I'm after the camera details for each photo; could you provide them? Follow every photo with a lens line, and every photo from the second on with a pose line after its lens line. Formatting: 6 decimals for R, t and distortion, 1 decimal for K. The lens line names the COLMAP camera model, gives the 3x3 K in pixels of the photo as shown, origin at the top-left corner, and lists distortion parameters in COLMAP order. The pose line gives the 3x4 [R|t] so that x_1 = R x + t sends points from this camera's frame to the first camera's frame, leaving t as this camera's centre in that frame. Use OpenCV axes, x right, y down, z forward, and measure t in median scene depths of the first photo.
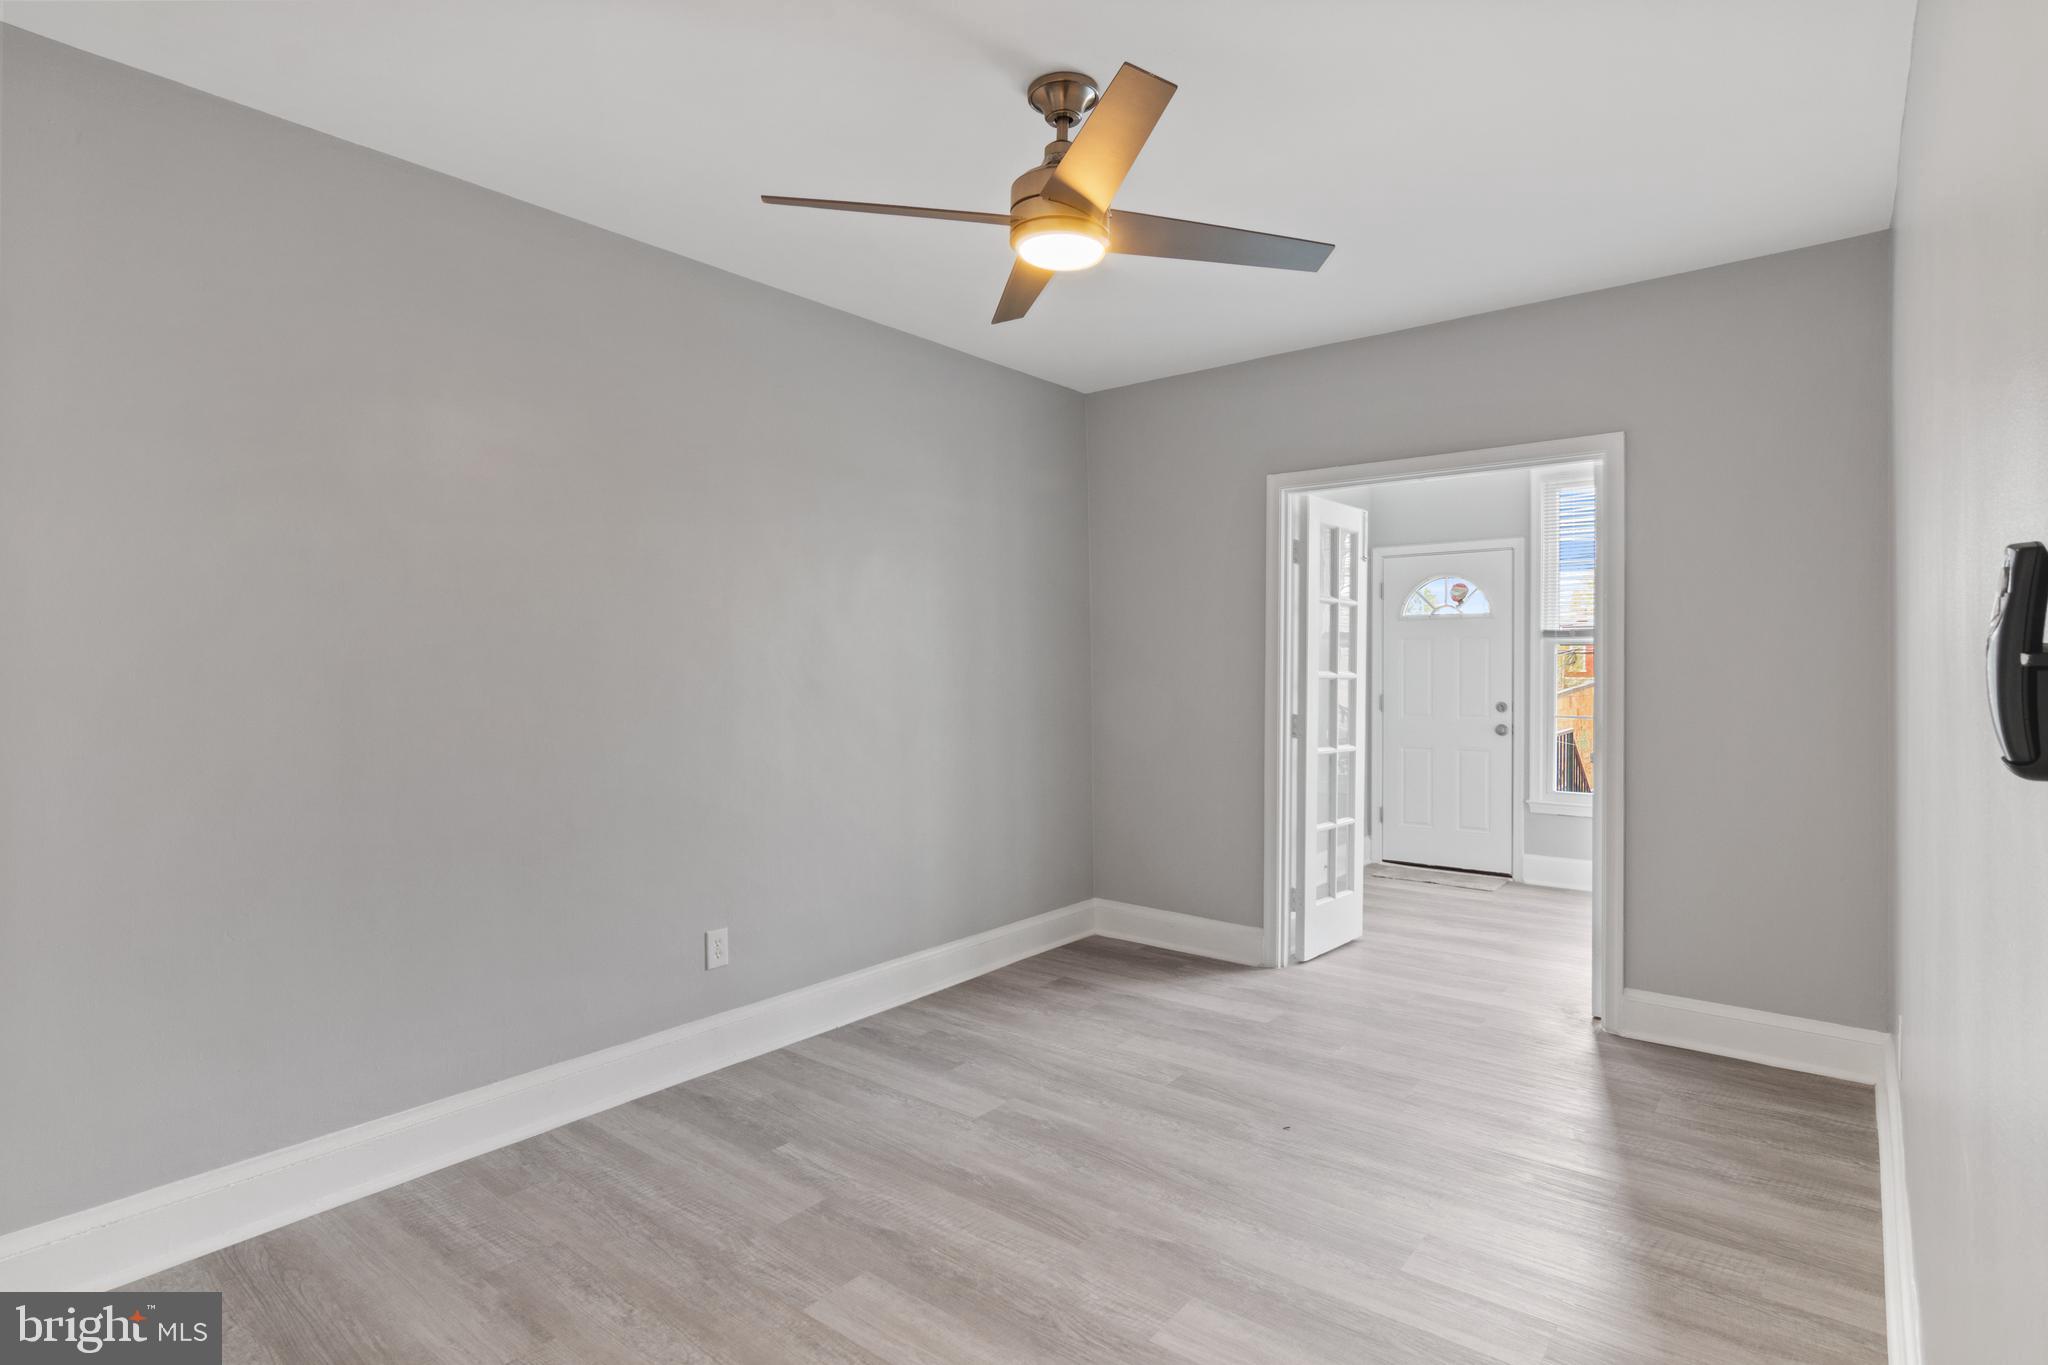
lens RADIAL K [[1037.2, 0, 1027.1], [0, 1037.2, 676.8], [0, 0, 1]] dist [-0.005966, 0.003421]
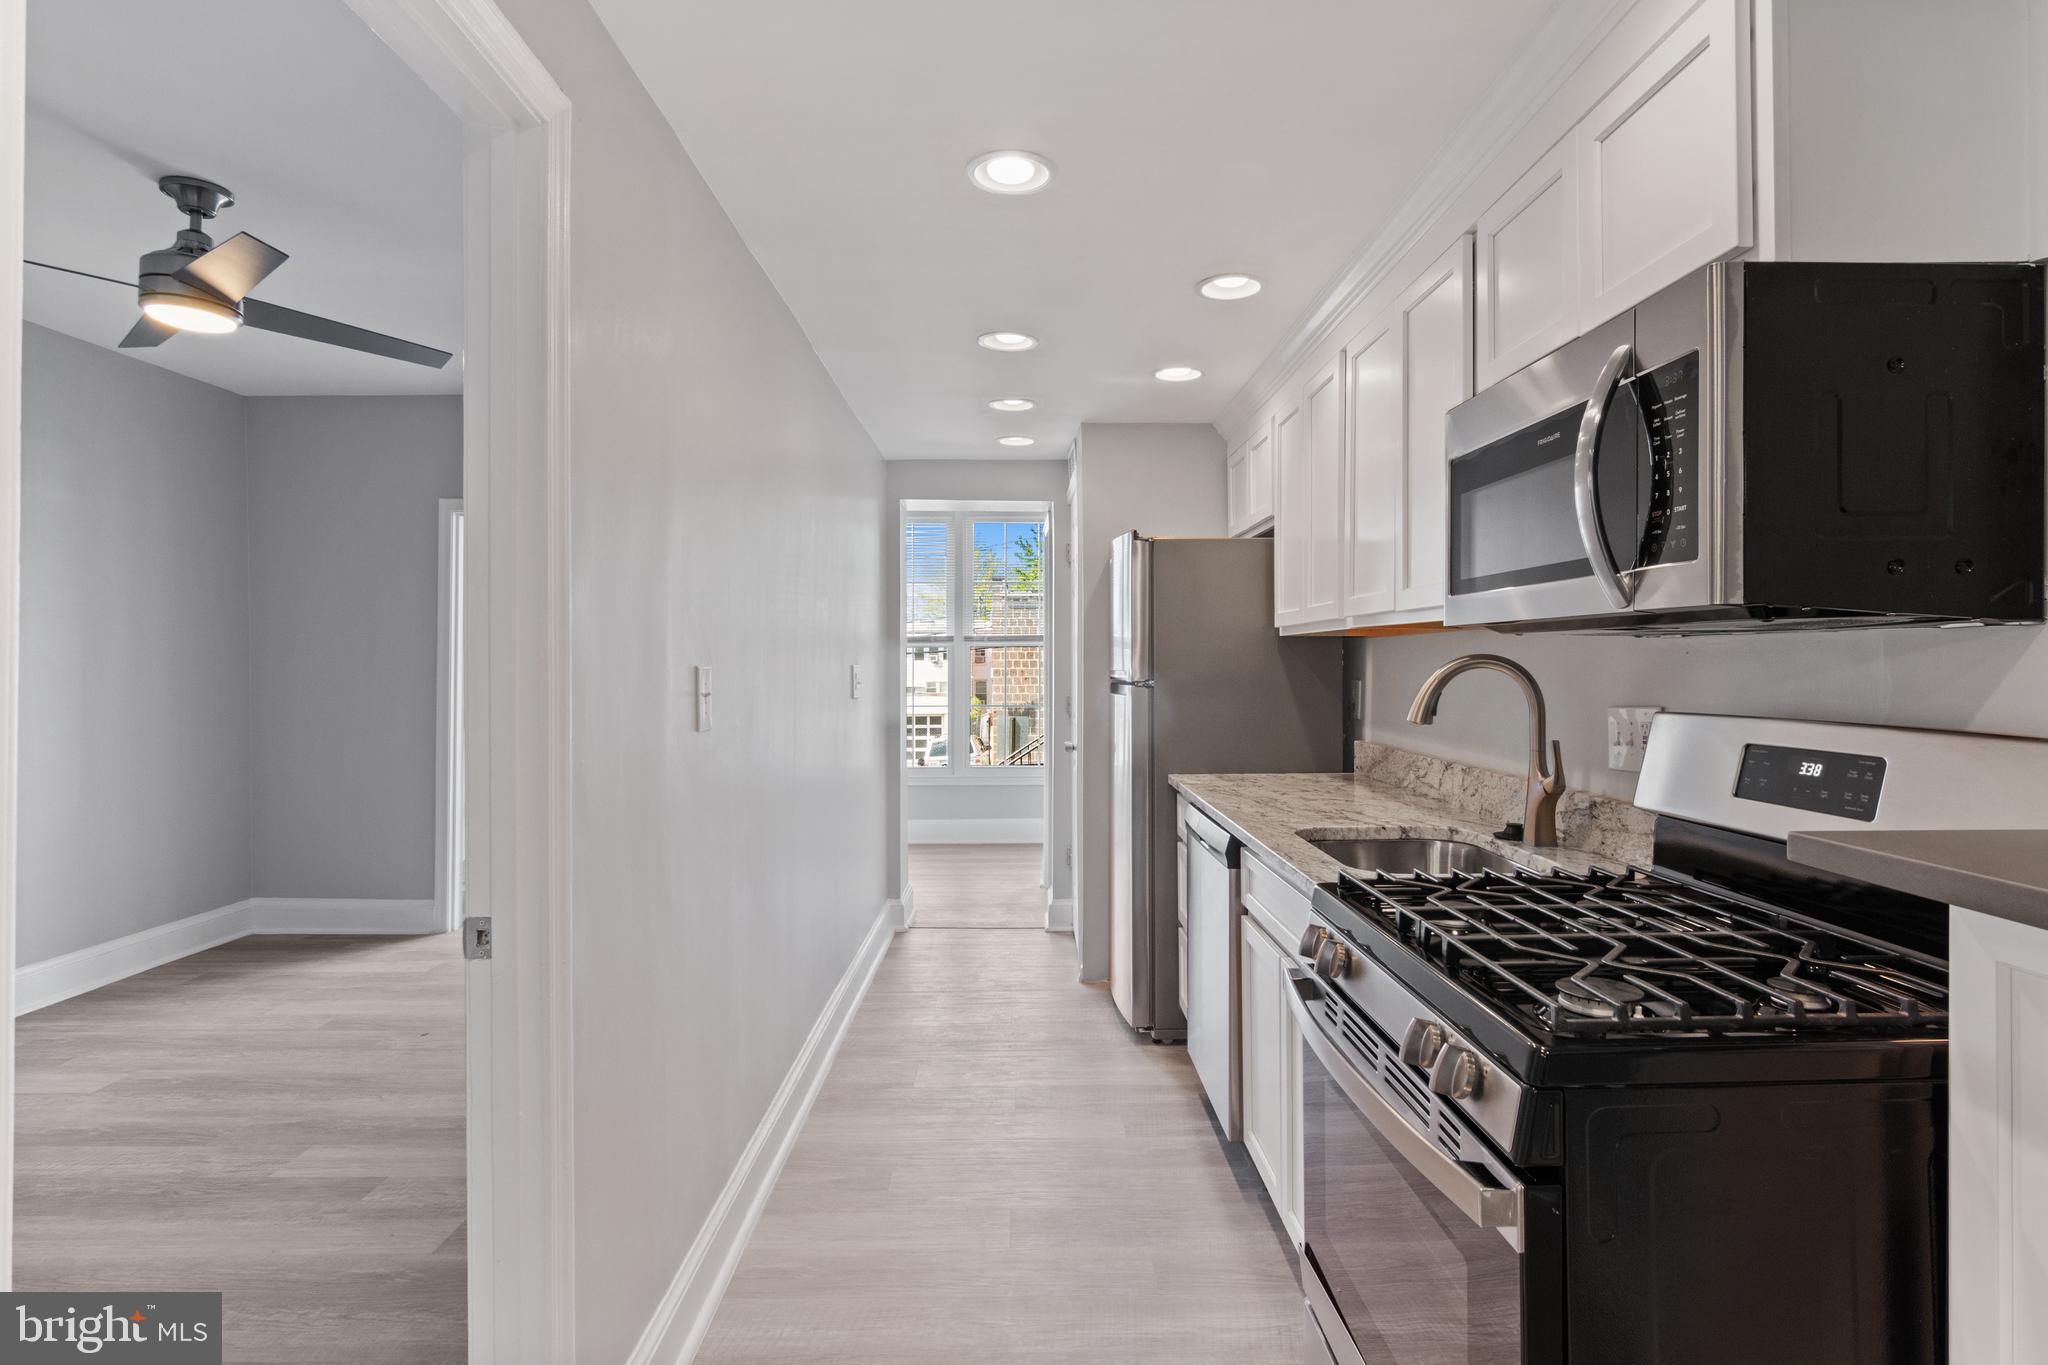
lens RADIAL K [[1037.2, 0, 1013.9], [0, 1037.2, 663.1], [0, 0, 1]] dist [-0.005966, 0.003421]
pose [[0.778819, 0.006340, 0.627216, 0.020097], [0.003765, 0.999884, -0.014782, 0.009793], [-0.627237, 0.013874, 0.778705, -0.451933]]
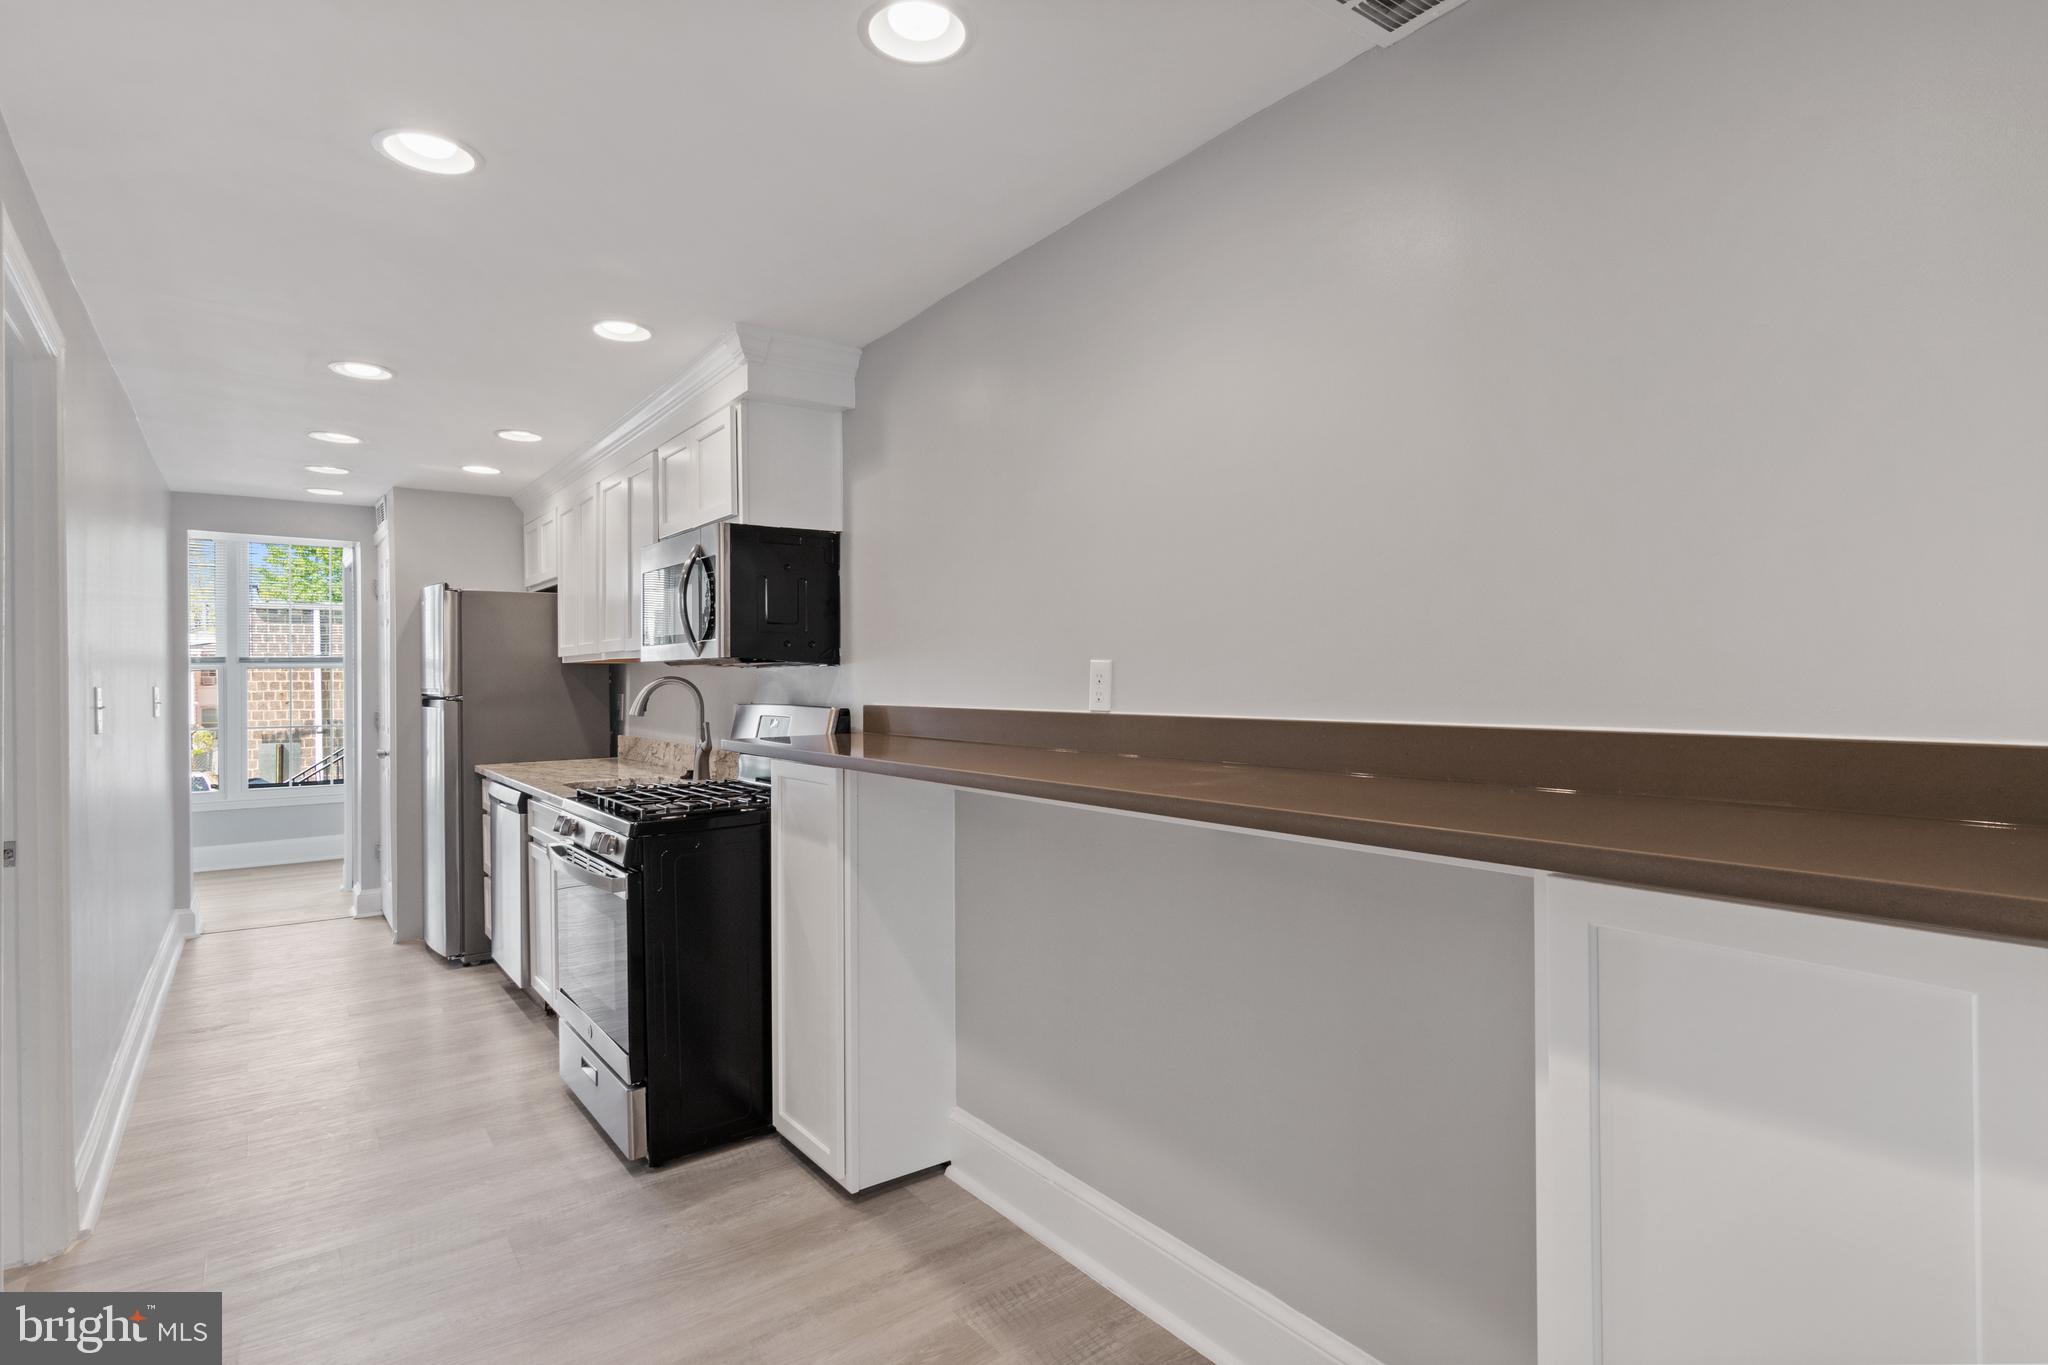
lens RADIAL K [[1037.2, 0, 1026.4], [0, 1037.2, 678.7], [0, 0, 1]] dist [-0.005966, 0.003421]
pose [[0.248423, 0.006199, 0.968632, -1.677743], [0.018060, 0.999776, -0.011030, 0.047334], [-0.968483, 0.020233, 0.248255, -1.976908]]
